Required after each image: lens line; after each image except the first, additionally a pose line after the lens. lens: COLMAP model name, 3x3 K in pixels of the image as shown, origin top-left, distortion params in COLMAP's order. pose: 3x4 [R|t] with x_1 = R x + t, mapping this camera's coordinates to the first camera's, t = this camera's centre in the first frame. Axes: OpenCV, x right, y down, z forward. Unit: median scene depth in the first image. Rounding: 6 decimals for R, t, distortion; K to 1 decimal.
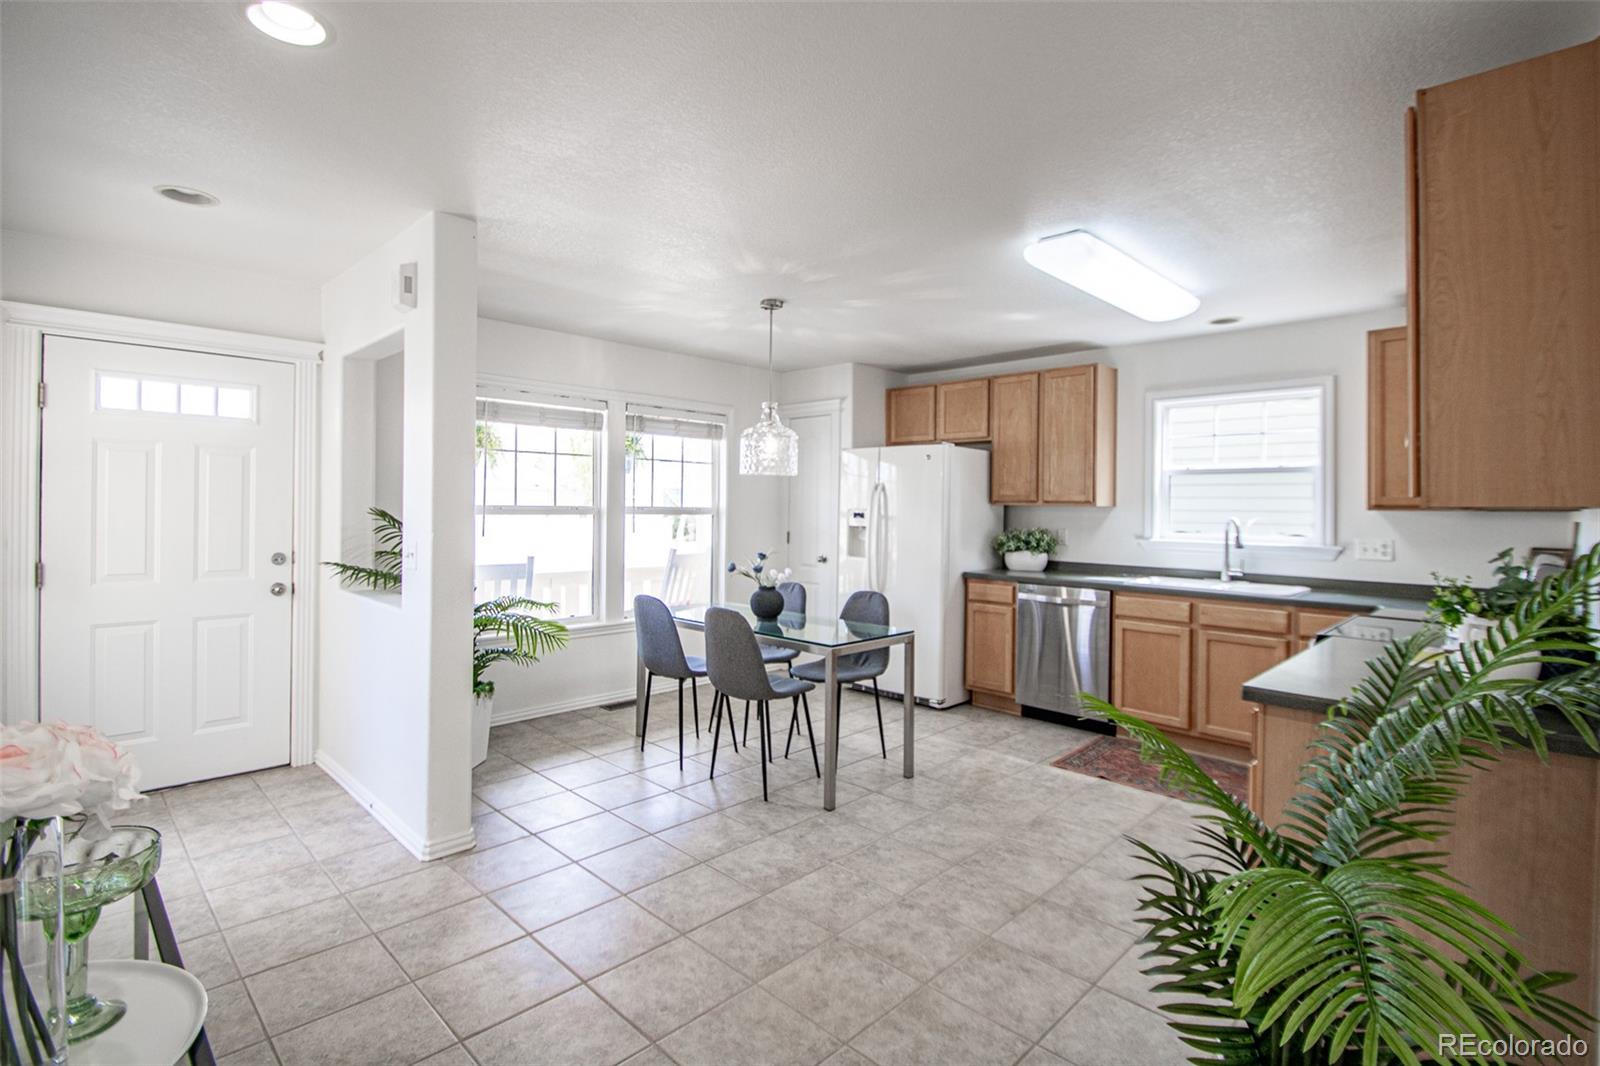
lens RADIAL K [[756.0, 0, 815.5], [0, 756.0, 507.2], [0, 0, 1]] dist [0.002261, -0.006390]
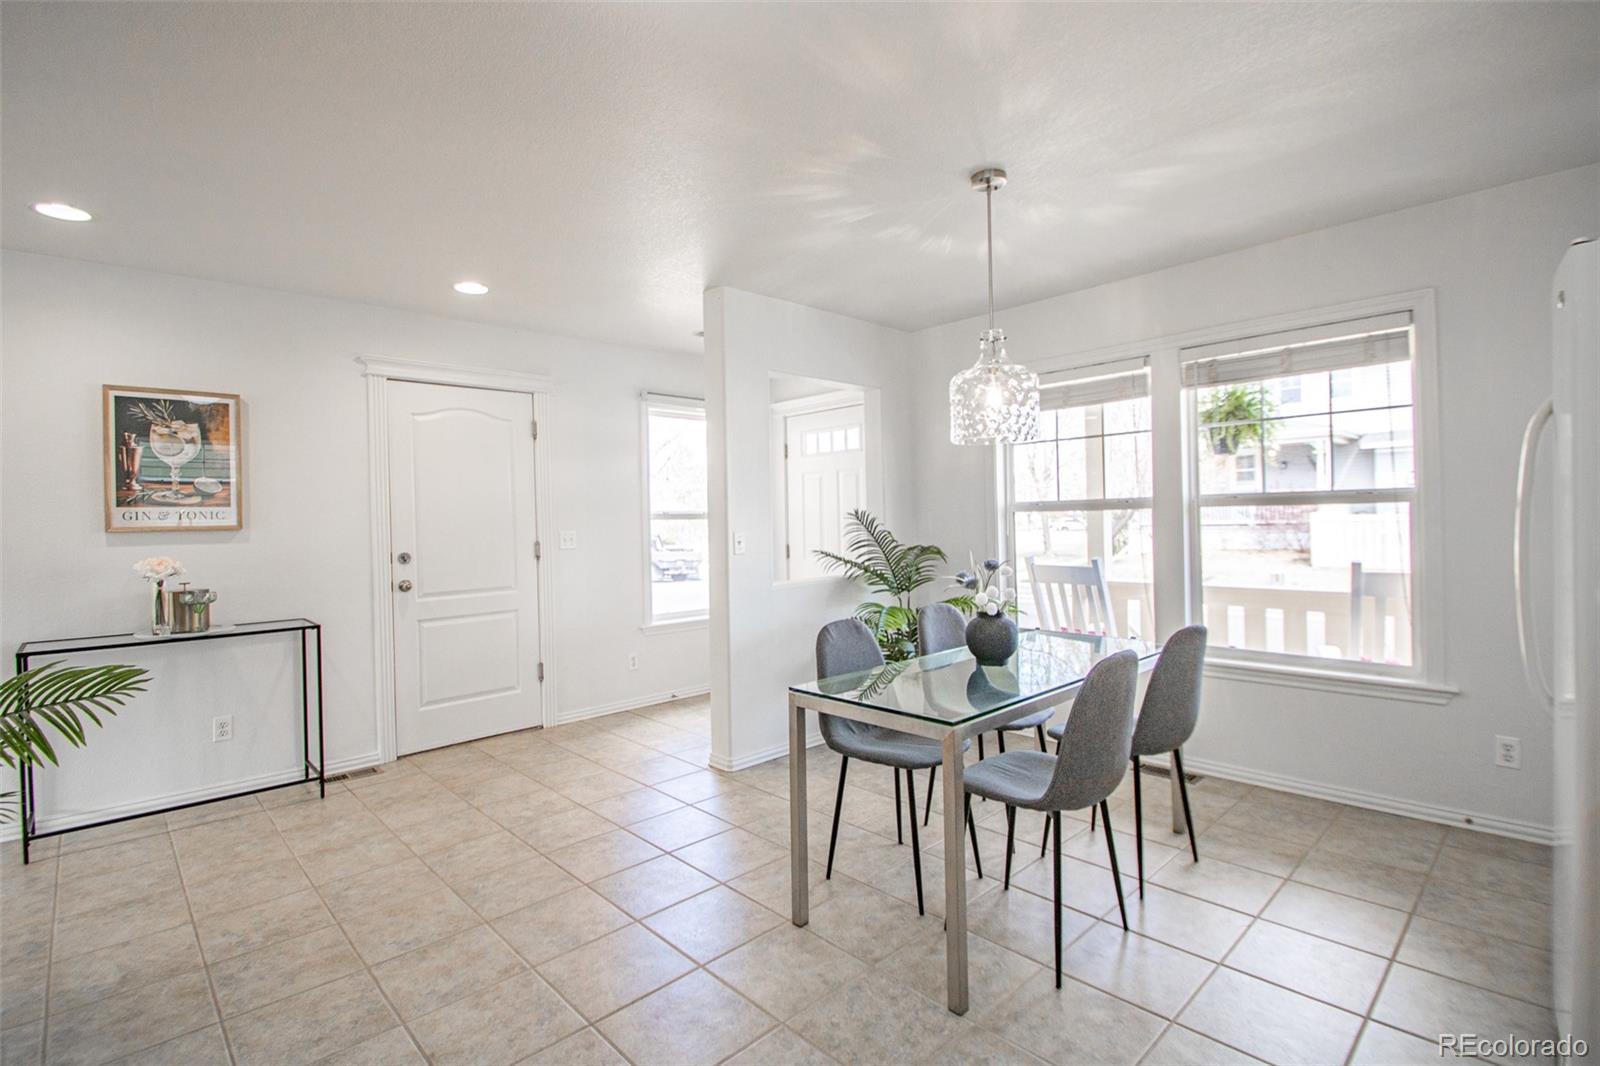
lens RADIAL K [[743.7, 0, 800.3], [0, 743.7, 518.0], [0, 0, 1]] dist [0.001351, -0.007861]
pose [[-0.042768, -0.013921, -0.998988, 0.533931], [0.022530, 0.999635, -0.014894, 0.026468], [0.998831, -0.023144, -0.042439, 0.780330]]
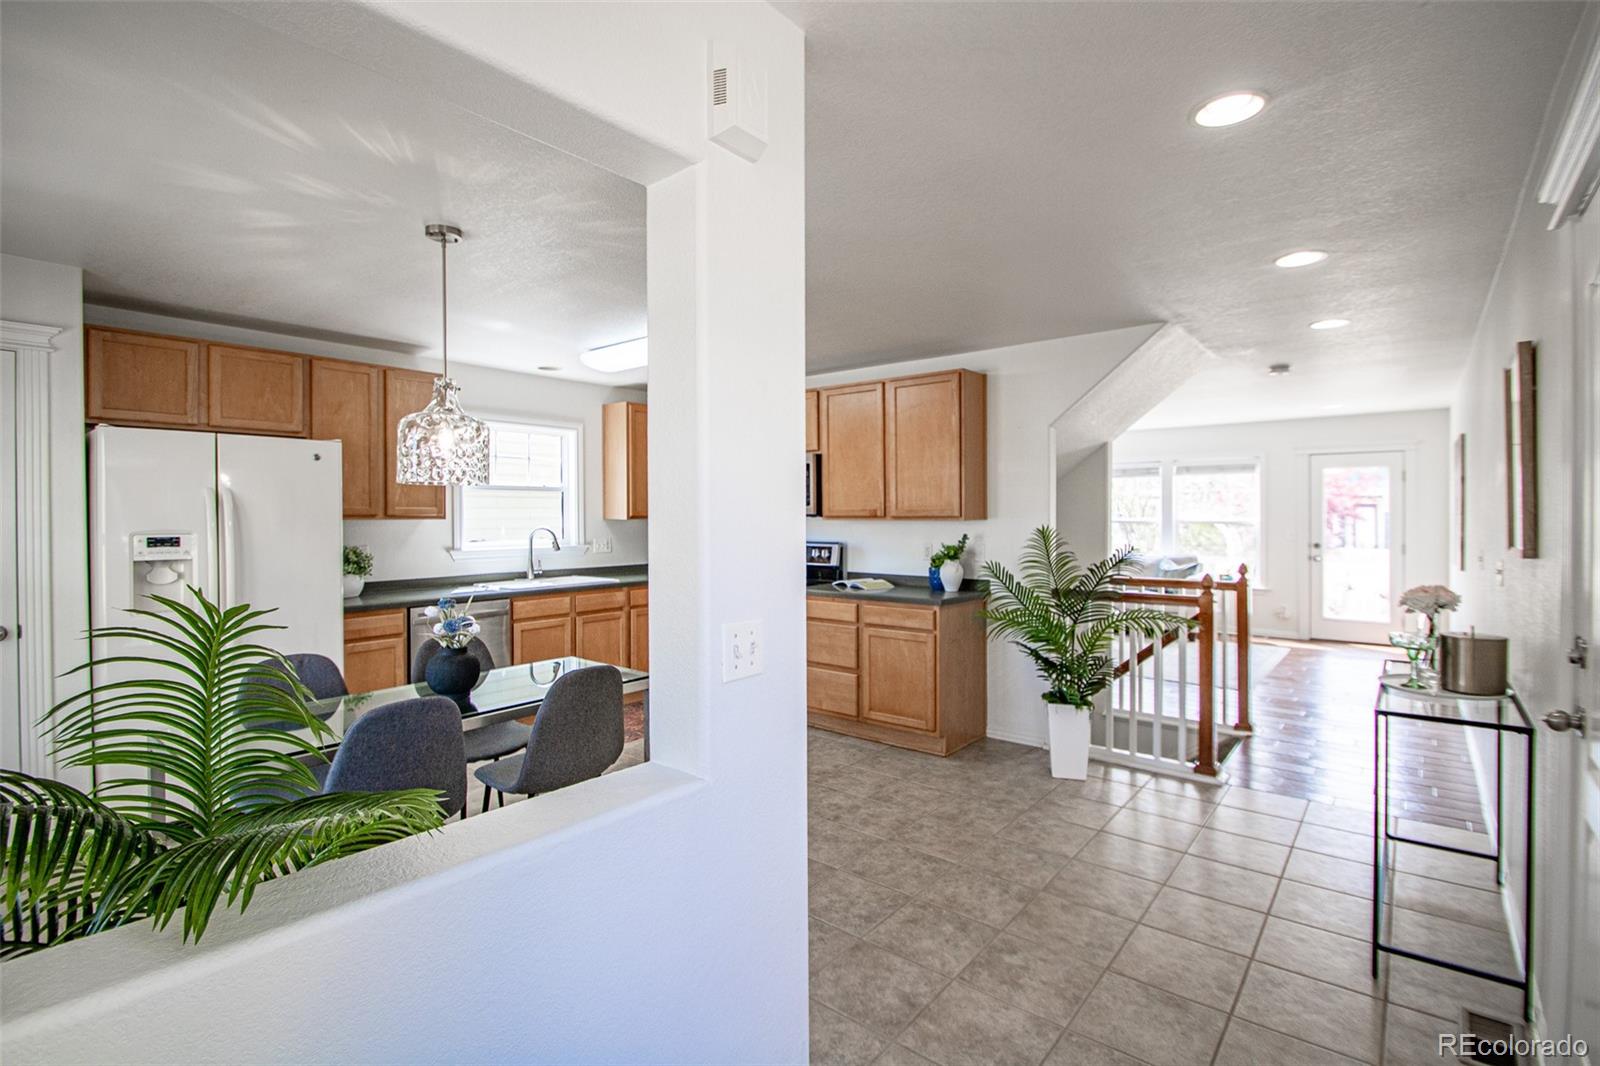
lens RADIAL K [[740.8, 0, 795.2], [0, 740.8, 521.0], [0, 0, 1]] dist [0.014427, -0.018812]
pose [[-0.073177, -0.021942, 0.997078, -0.682590], [0.001185, 0.999755, 0.022088, -0.022248], [-0.997318, 0.002797, -0.073133, 0.667278]]
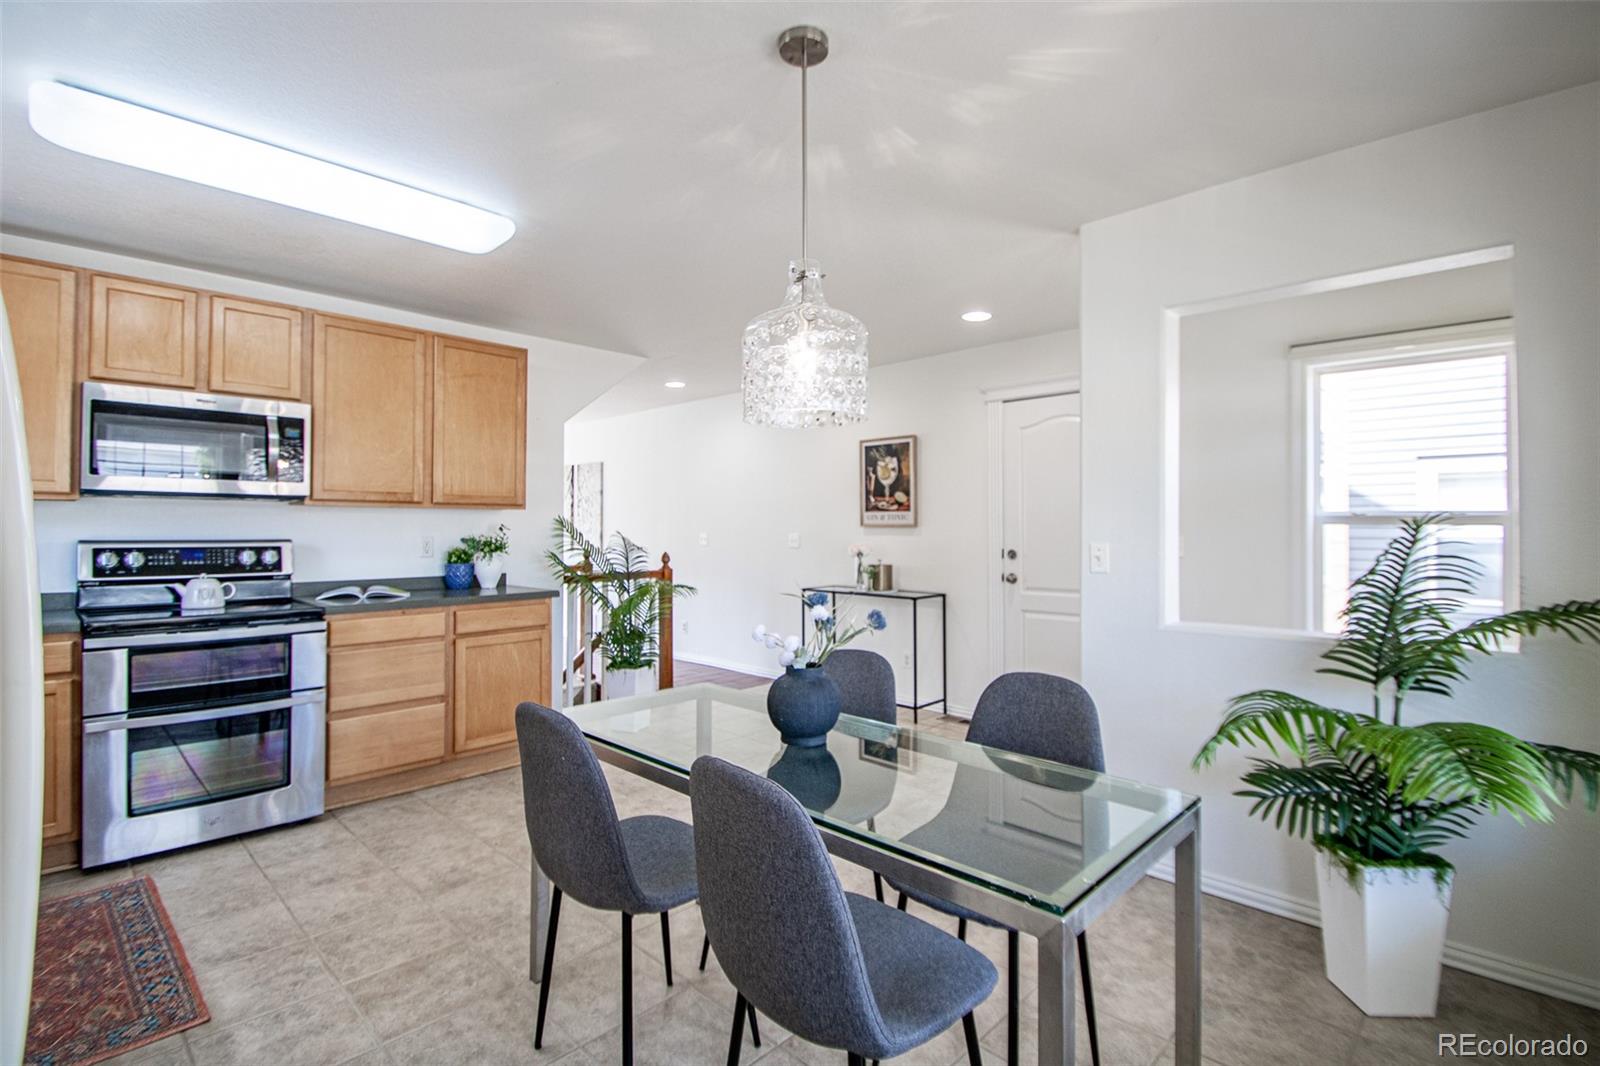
lens RADIAL K [[743.7, 0, 800.3], [0, 743.7, 518.0], [0, 0, 1]] dist [0.001351, -0.007861]
pose [[-0.999891, -0.014406, 0.003227, -0.056634], [-0.014450, 0.999801, -0.013780, 0.018570], [-0.003028, -0.013825, -0.999900, 1.312718]]
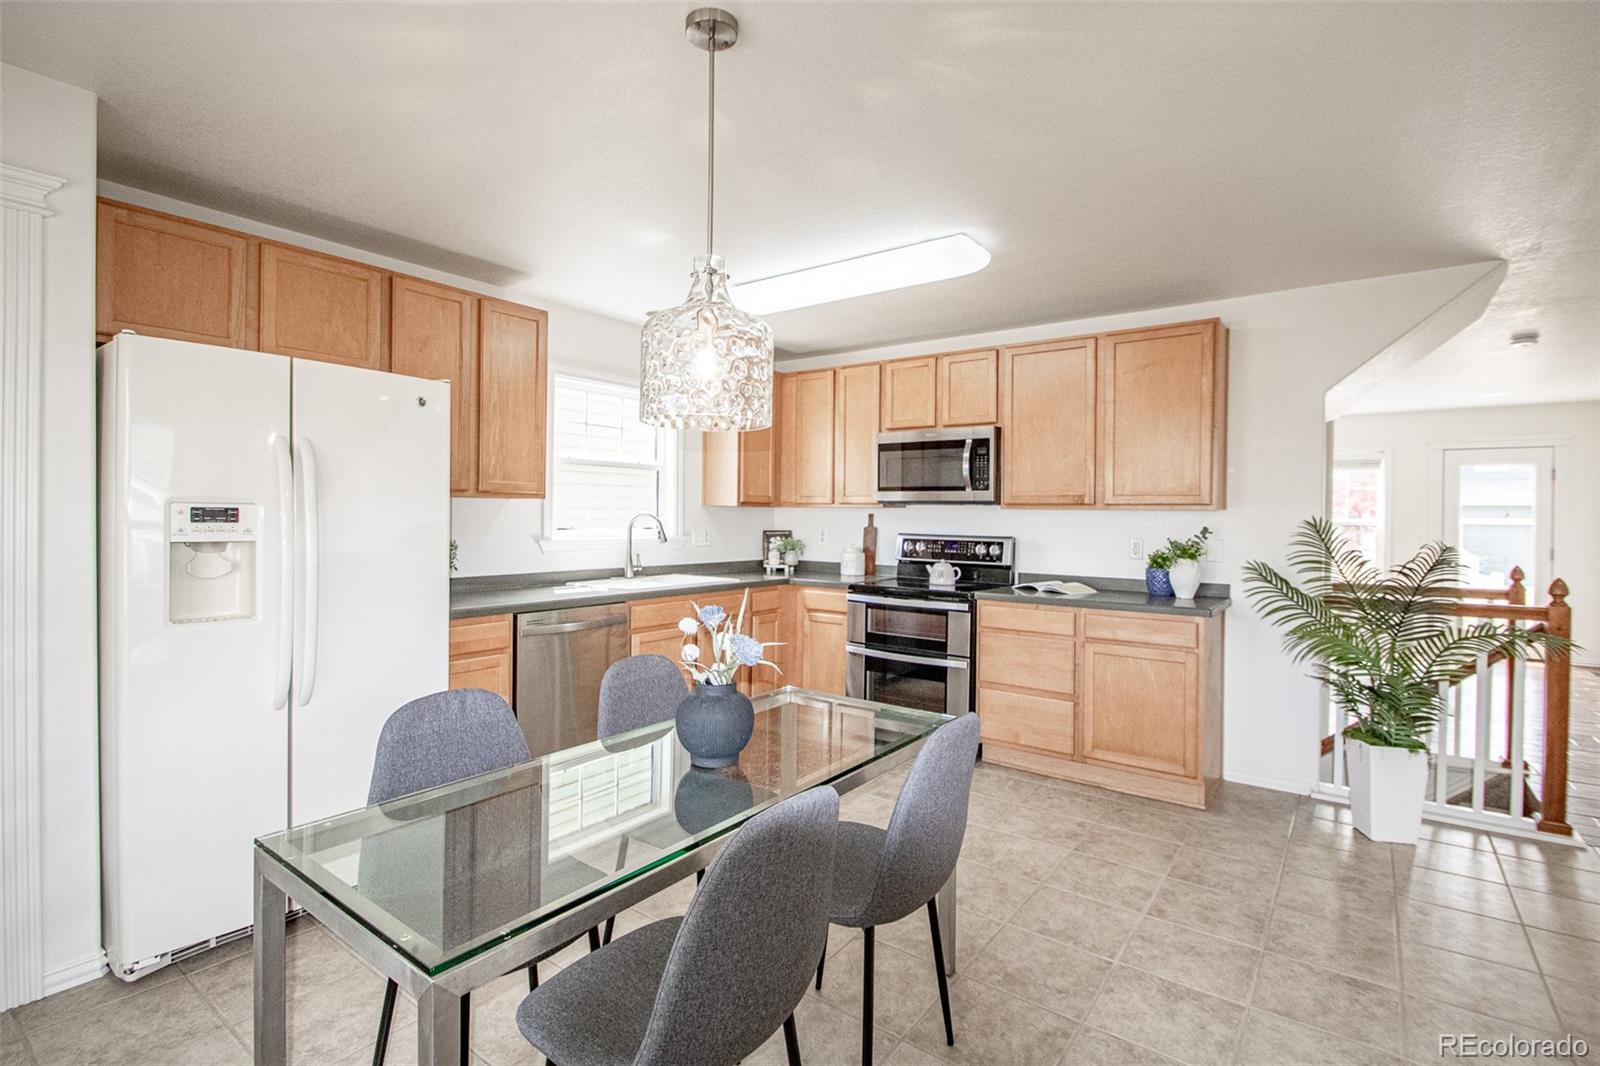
lens RADIAL K [[752.6, 0, 798.7], [0, 752.6, 518.6], [0, 0, 1]] dist [0.013798, -0.017791]
pose [[-0.119723, -0.019015, 0.992625, -0.450570], [-0.014279, 0.999746, 0.017429, 0.001533], [-0.992705, -0.012087, -0.119964, 0.908143]]
